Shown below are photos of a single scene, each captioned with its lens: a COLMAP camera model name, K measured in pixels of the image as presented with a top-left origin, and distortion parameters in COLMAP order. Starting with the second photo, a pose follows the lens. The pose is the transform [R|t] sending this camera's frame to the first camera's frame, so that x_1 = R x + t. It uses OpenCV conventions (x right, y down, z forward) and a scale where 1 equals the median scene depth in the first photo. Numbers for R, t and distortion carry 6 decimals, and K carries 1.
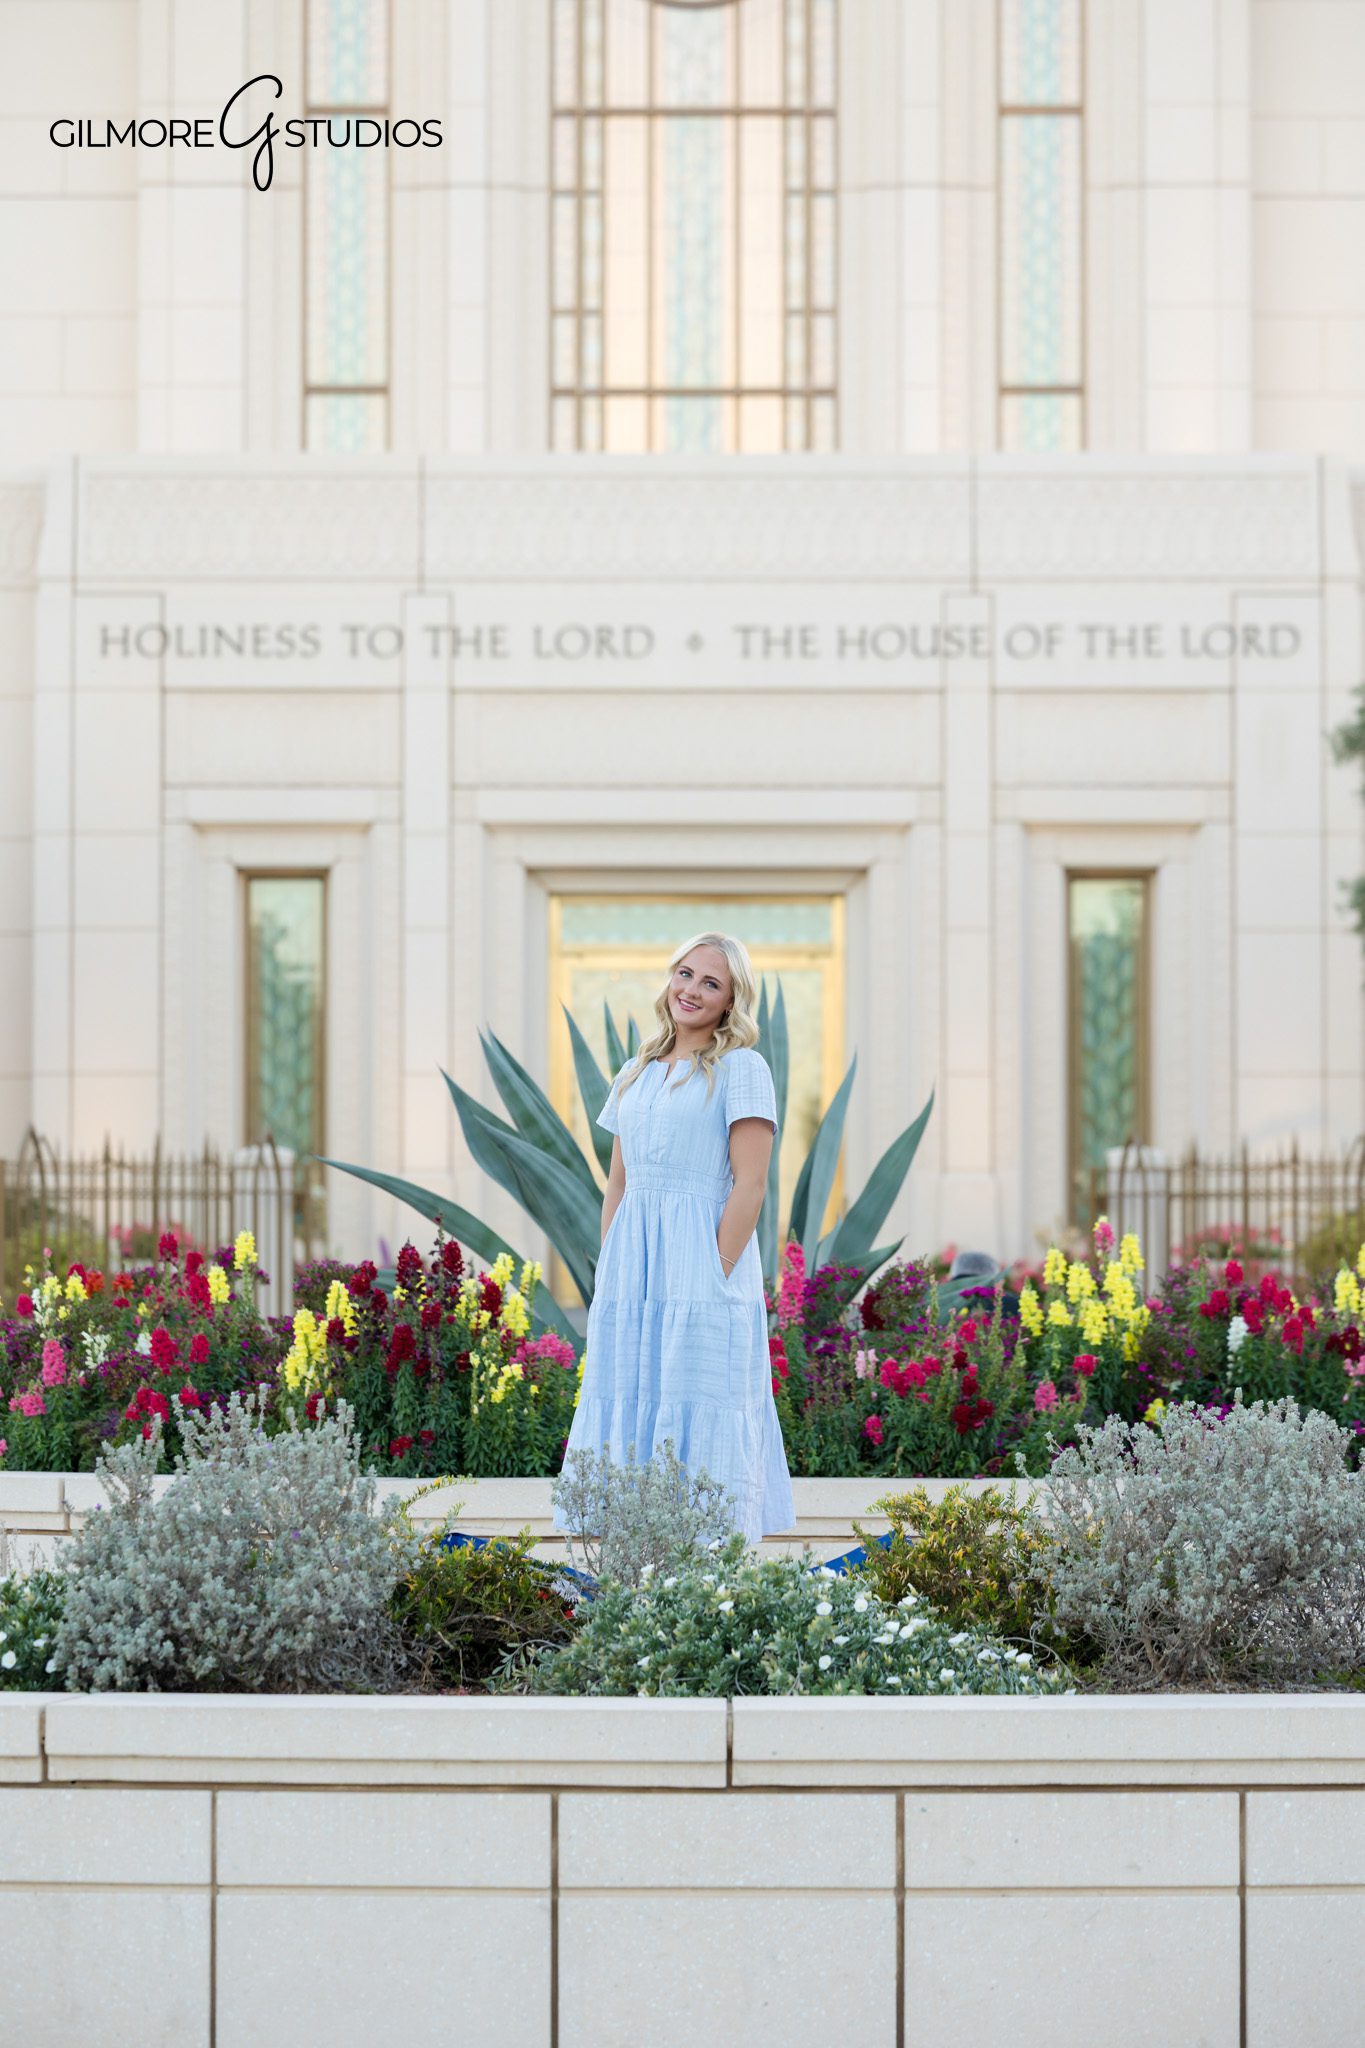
lens RADIAL K [[6134.9, 0, 713.3], [0, 6134.9, 1026.6], [0, 0, 1]] dist [-0.022337, -0.293298]
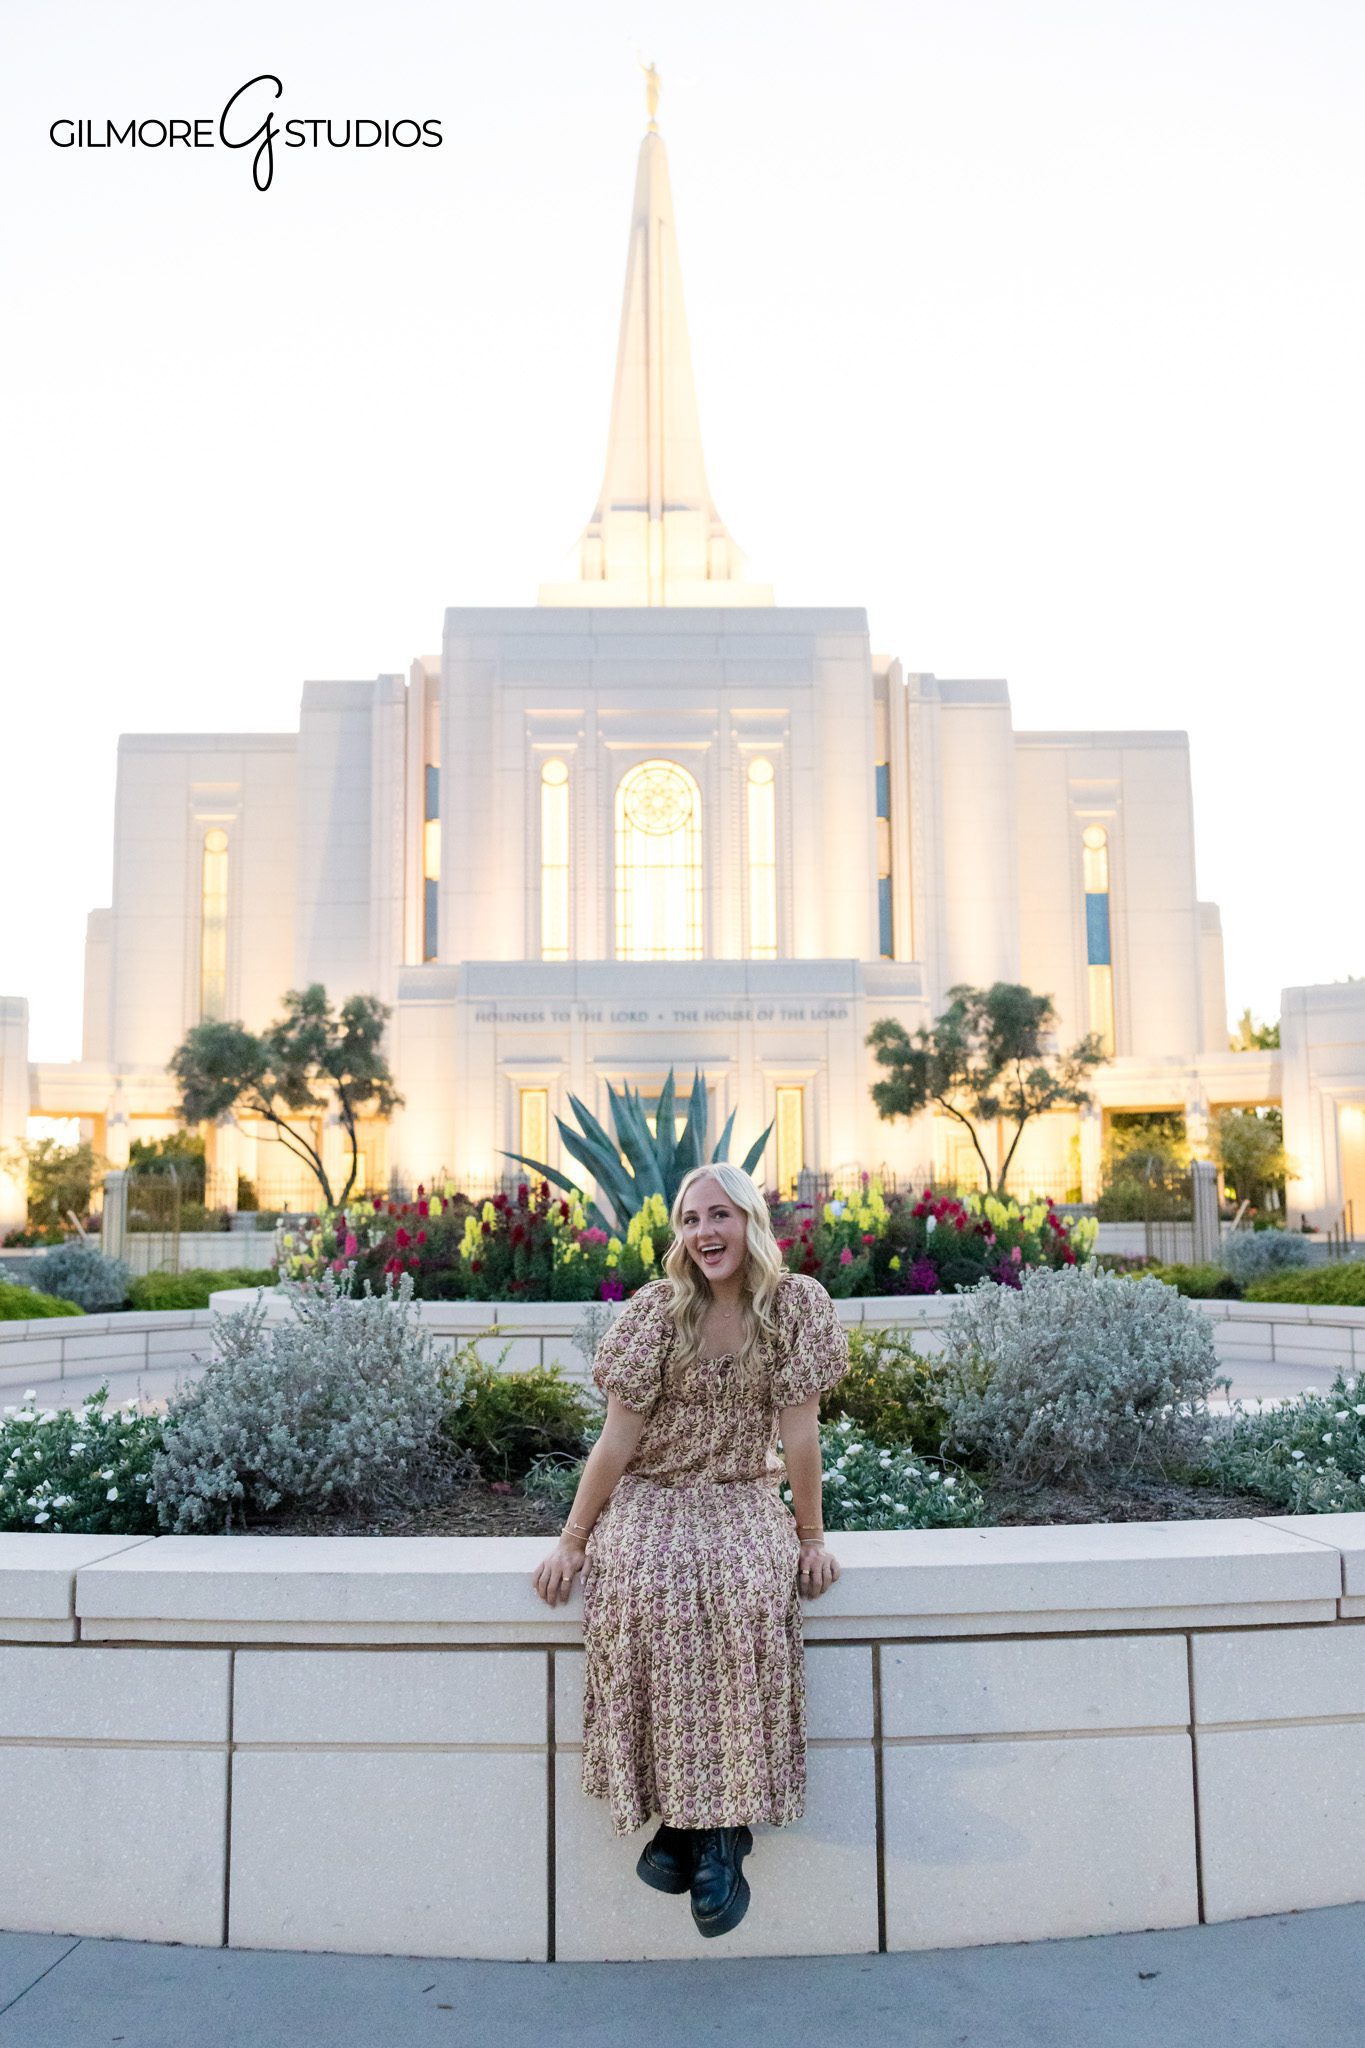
lens RADIAL K [[1696.3, 0, 682.5], [0, 1696.3, 1024.0], [0, 0, 1]] dist [0.010214, 0.003589]
pose [[0.999892, -0.010371, 0.010393, -0.003340], [0.011100, 0.997288, -0.072761, 0.025260], [-0.009610, 0.072869, 0.997295, 0.459244]]
